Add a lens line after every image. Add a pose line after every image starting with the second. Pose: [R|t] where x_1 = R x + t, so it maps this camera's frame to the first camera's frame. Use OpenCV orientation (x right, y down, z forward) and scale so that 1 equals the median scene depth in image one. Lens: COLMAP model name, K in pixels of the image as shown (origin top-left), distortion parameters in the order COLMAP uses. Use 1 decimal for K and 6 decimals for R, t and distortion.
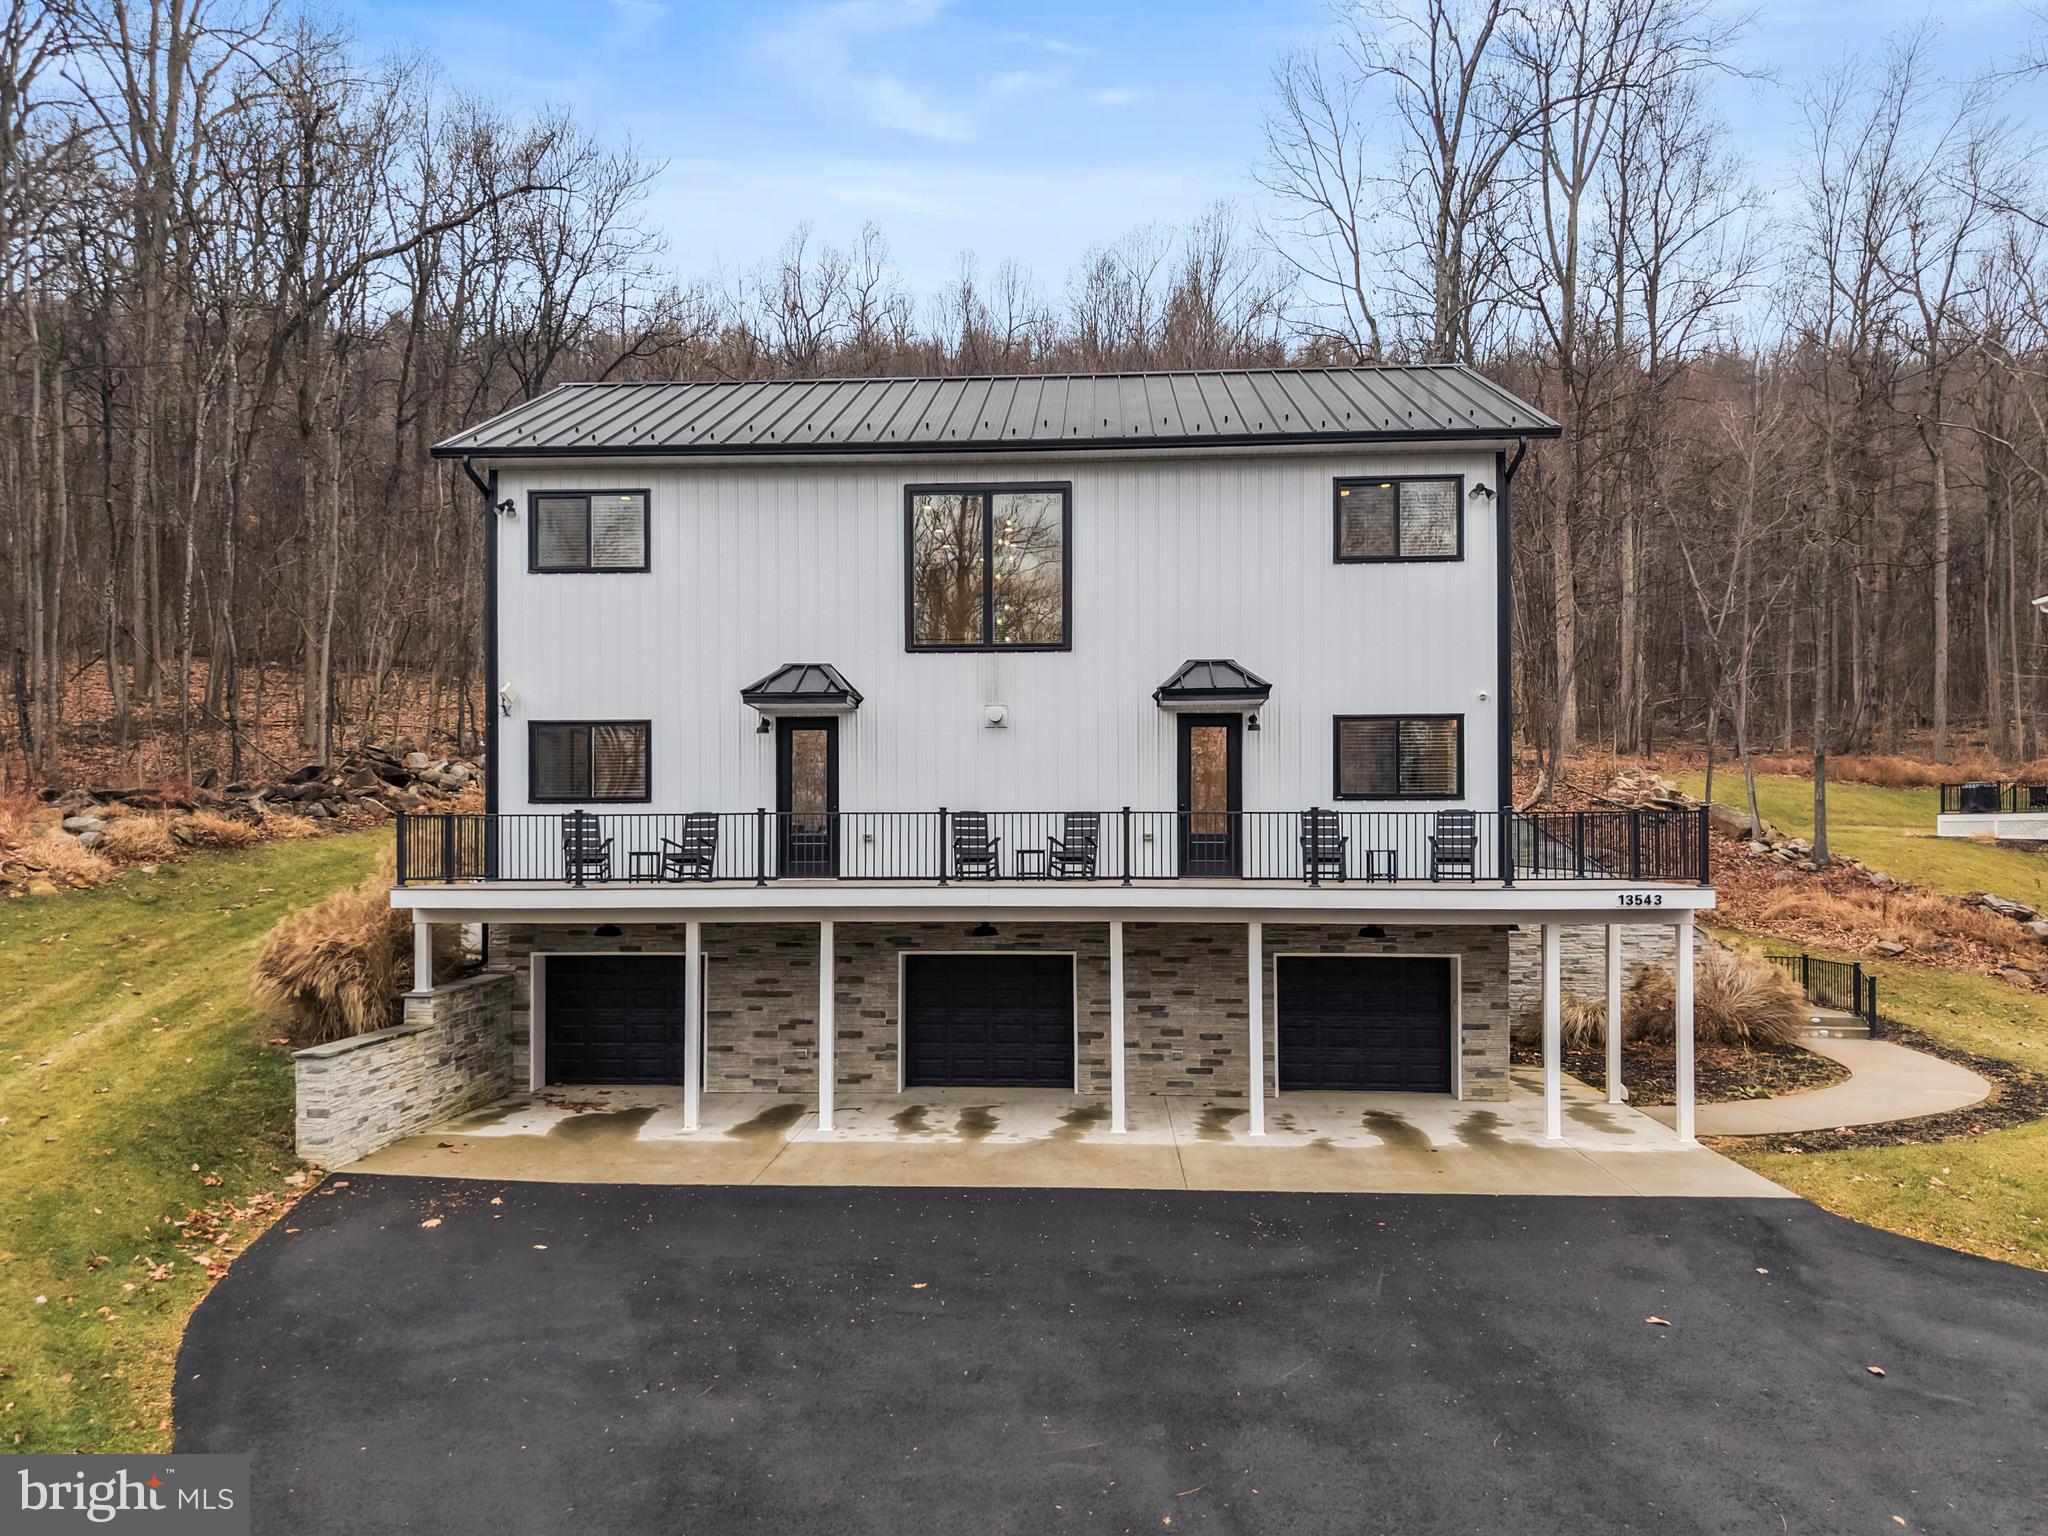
lens RADIAL K [[1392.4, 0, 1039.5], [0, 1392.4, 839.3], [0, 0, 1]] dist [0.015507, -0.014640]
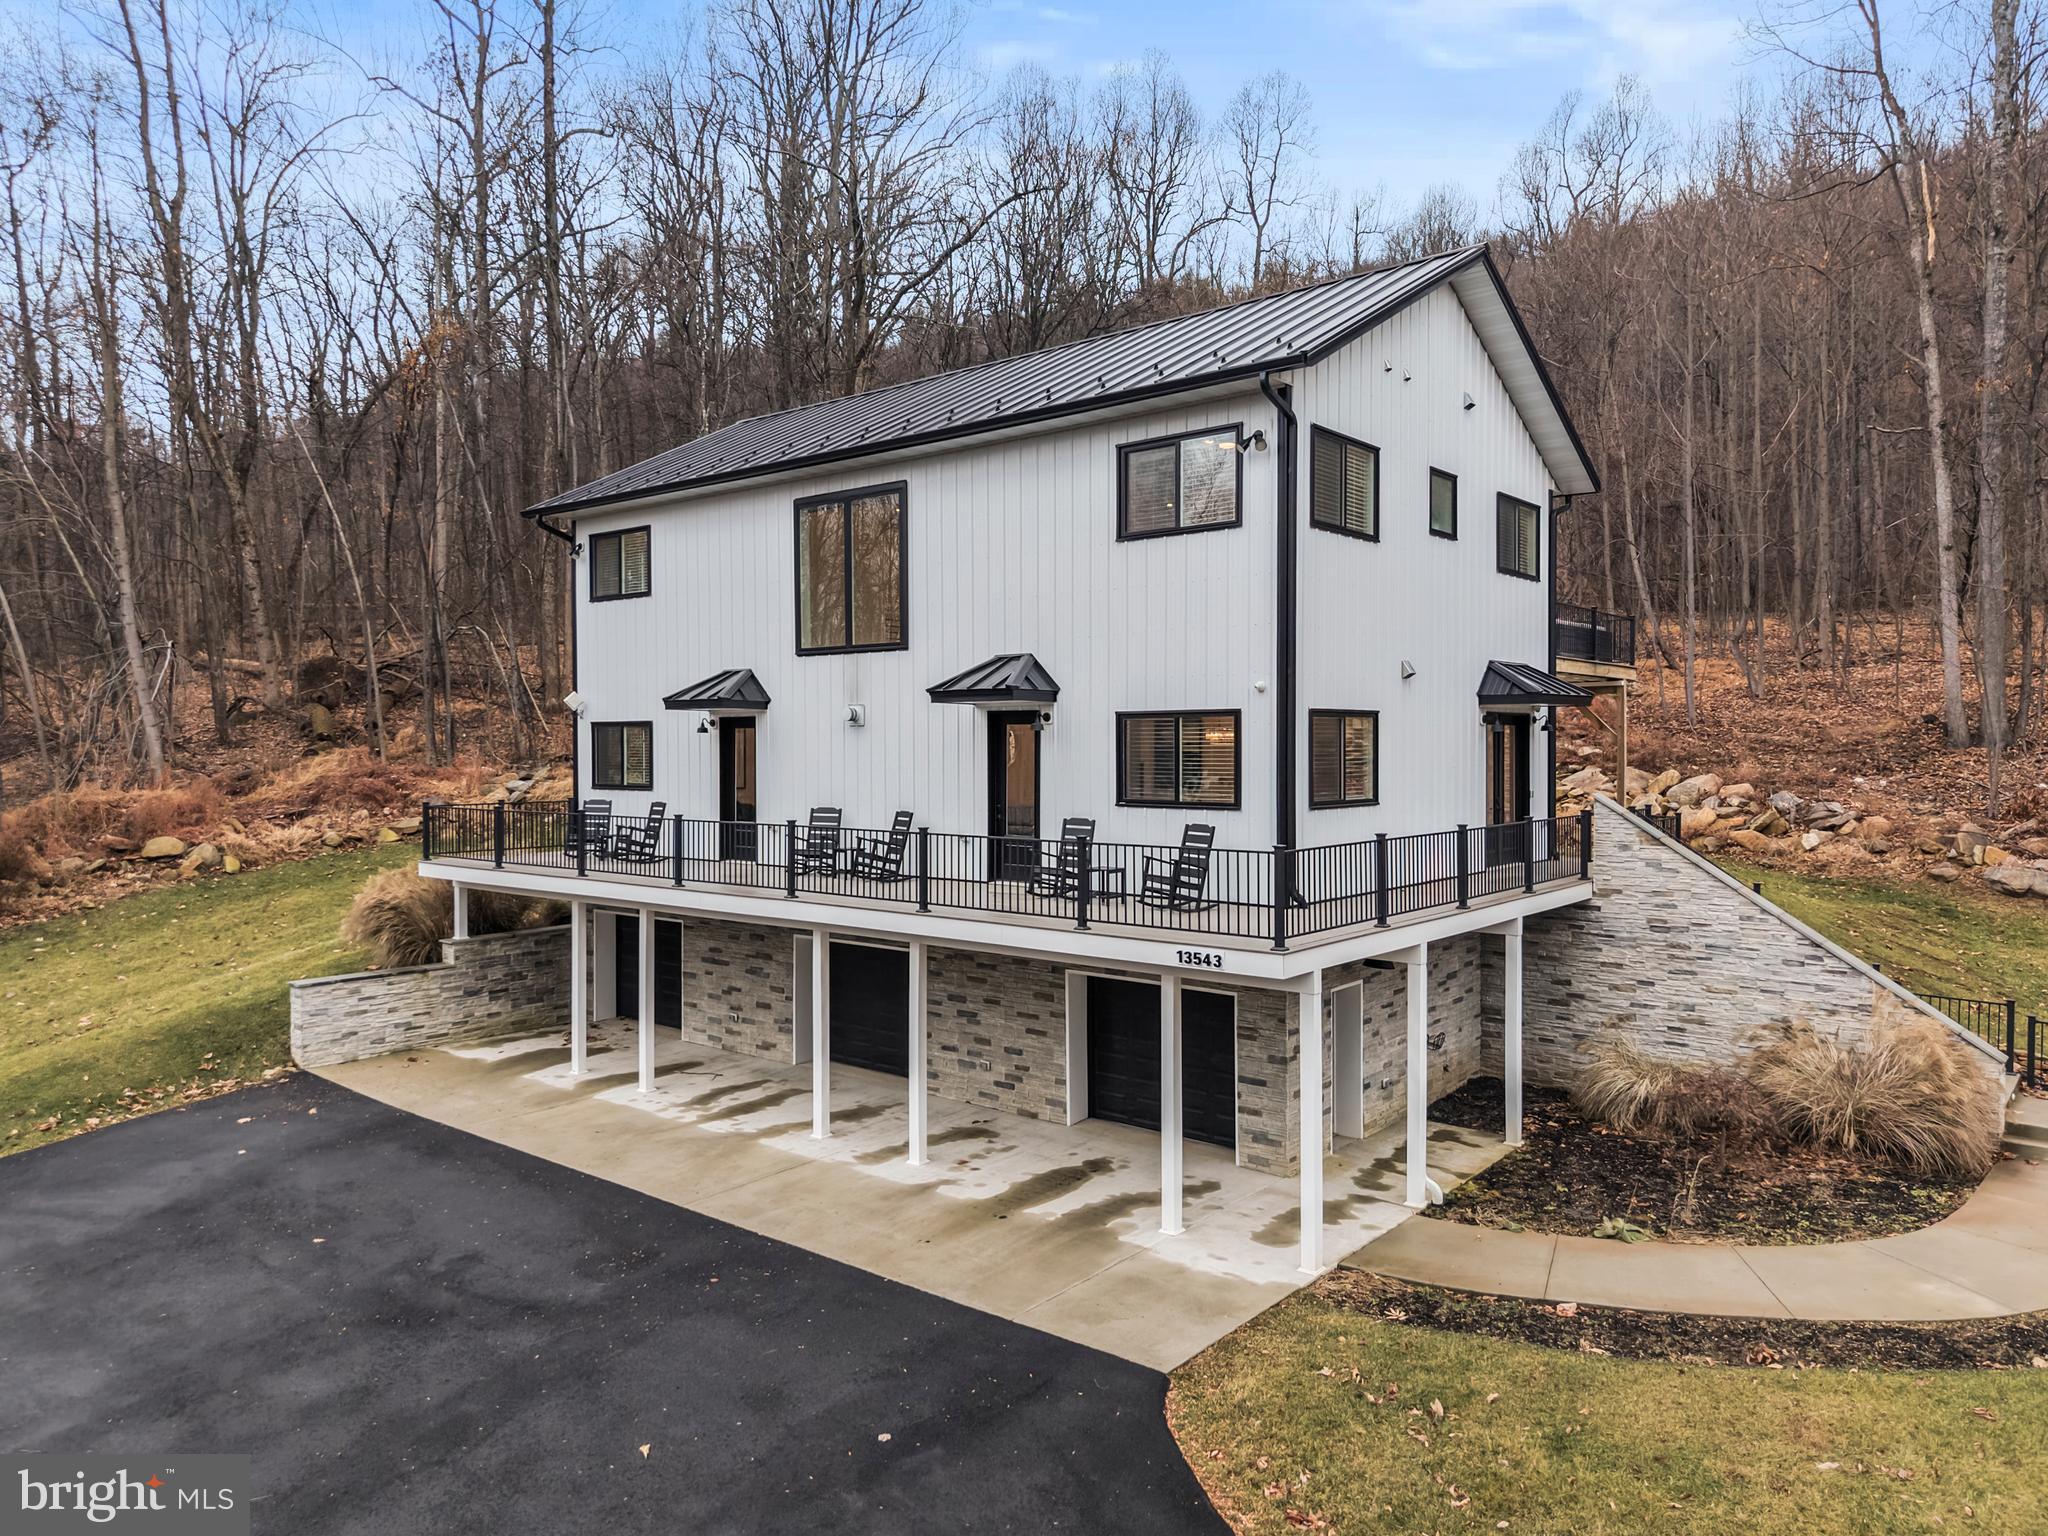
lens RADIAL K [[1392.4, 0, 1029.2], [0, 1392.4, 770.1], [0, 0, 1]] dist [0.015507, -0.014640]
pose [[0.800565, 0.013725, -0.599089, 0.701878], [0.001360, 0.999693, 0.024721, -0.073973], [0.599244, -0.020606, 0.800301, 0.249984]]
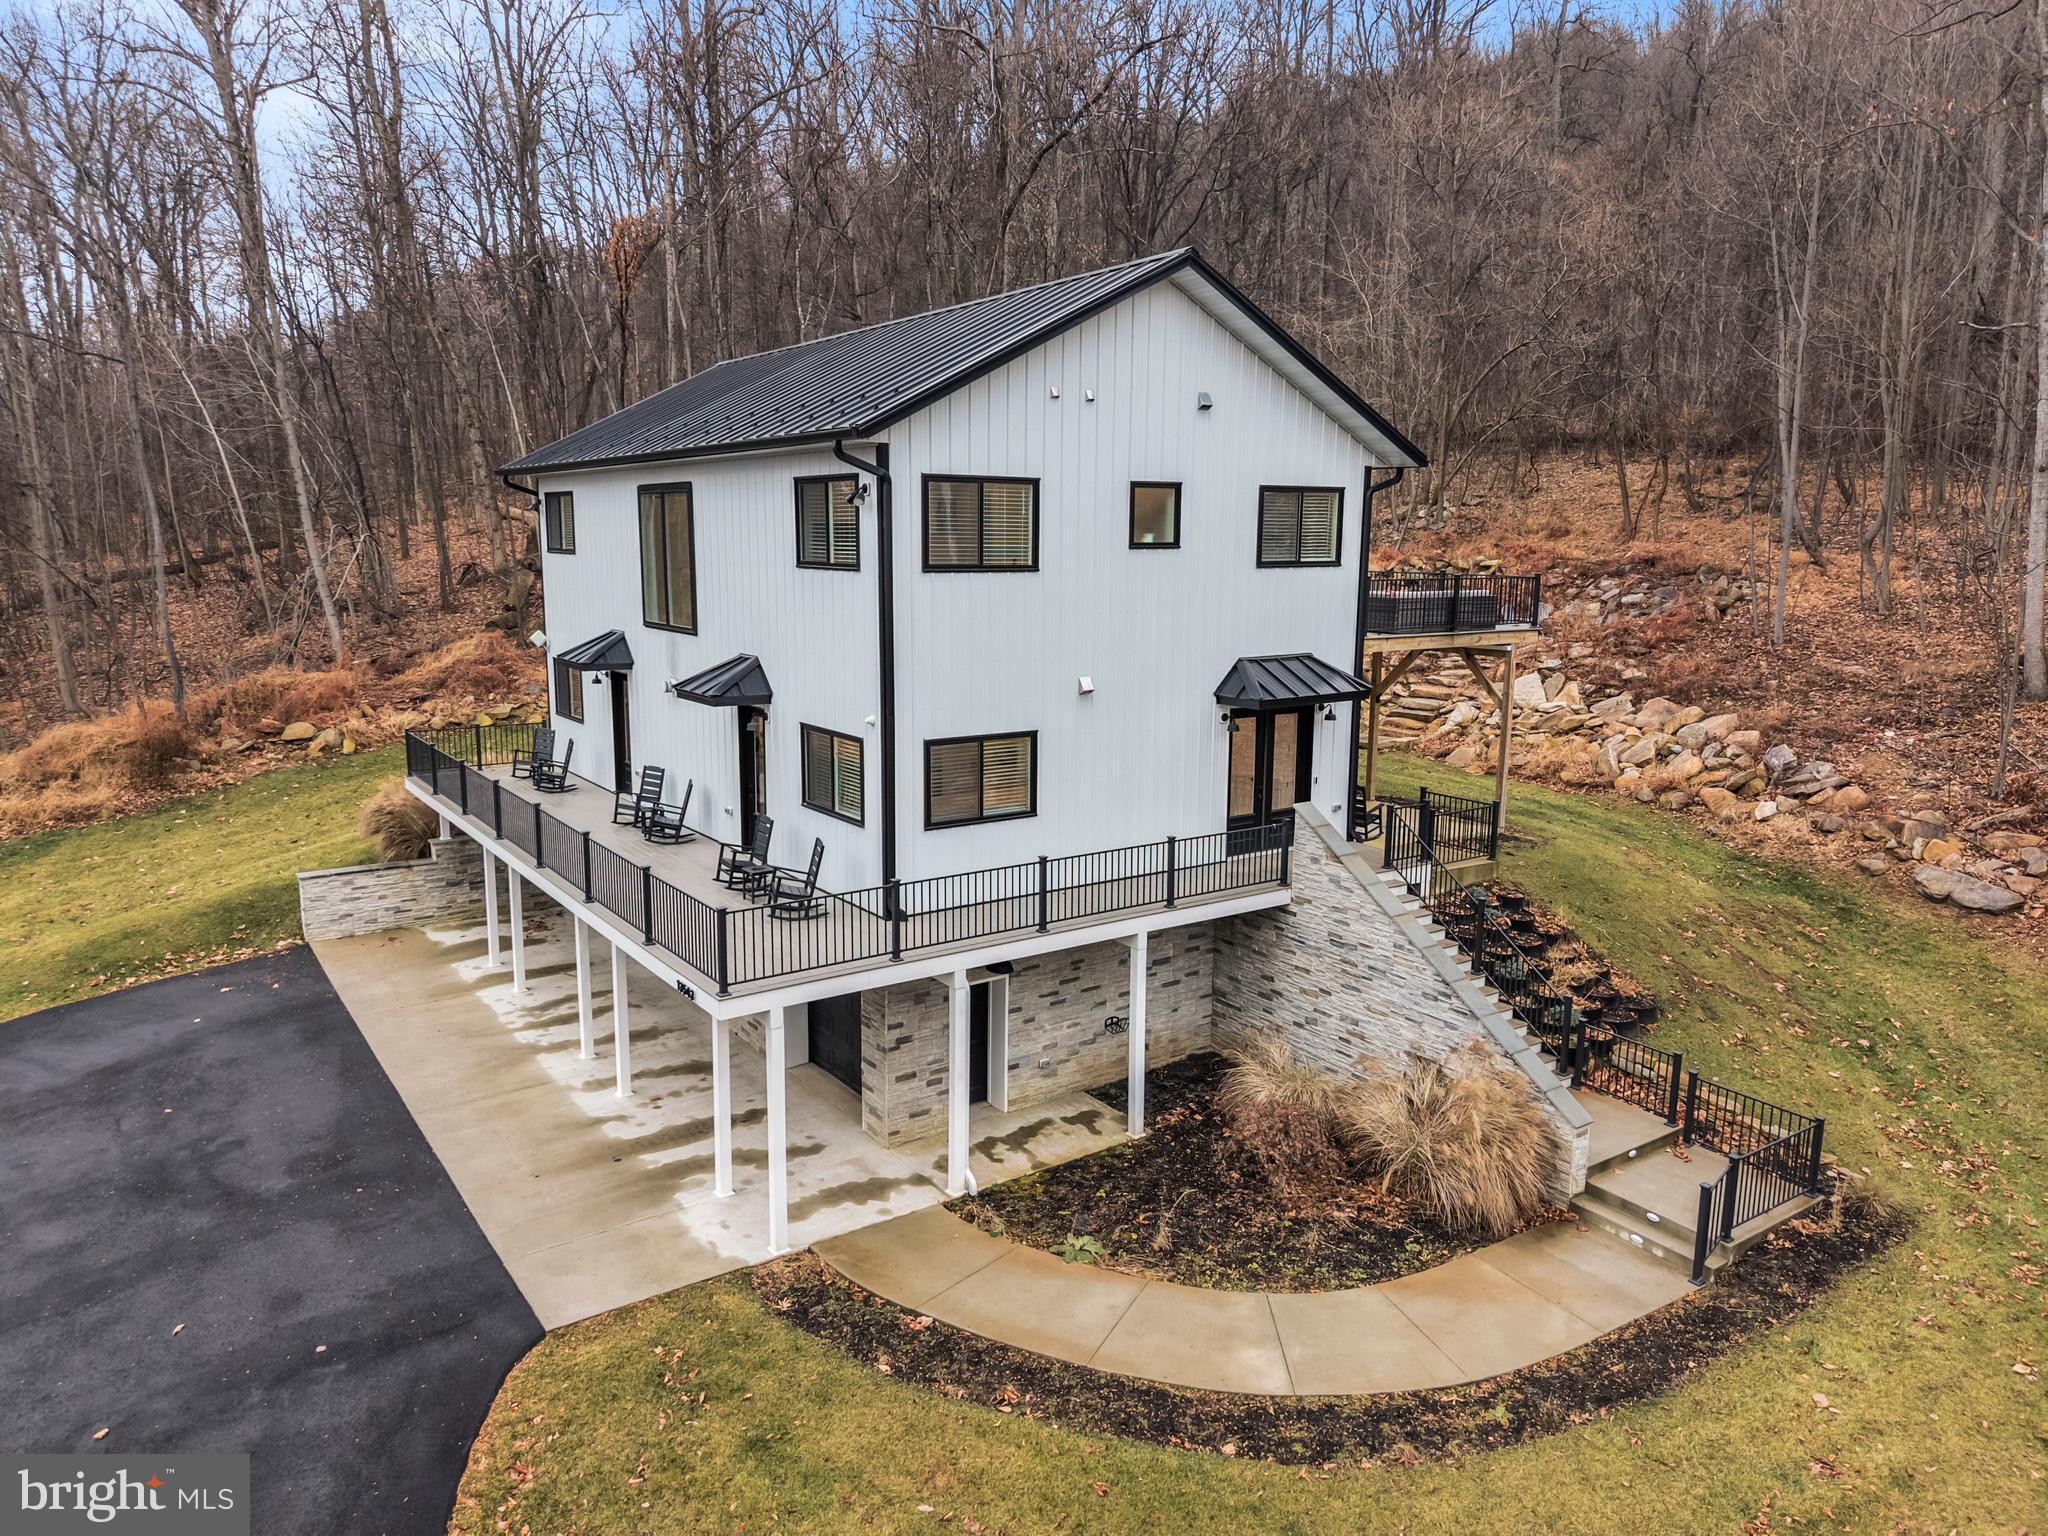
lens RADIAL K [[1392.4, 0, 1034.1], [0, 1392.4, 757.1], [0, 0, 1]] dist [0.015507, -0.014640]
pose [[0.610496, 0.136865, -0.780105, 1.091049], [-0.007585, 0.985921, 0.167038, -0.231311], [0.791983, -0.096059, 0.602939, 0.529616]]
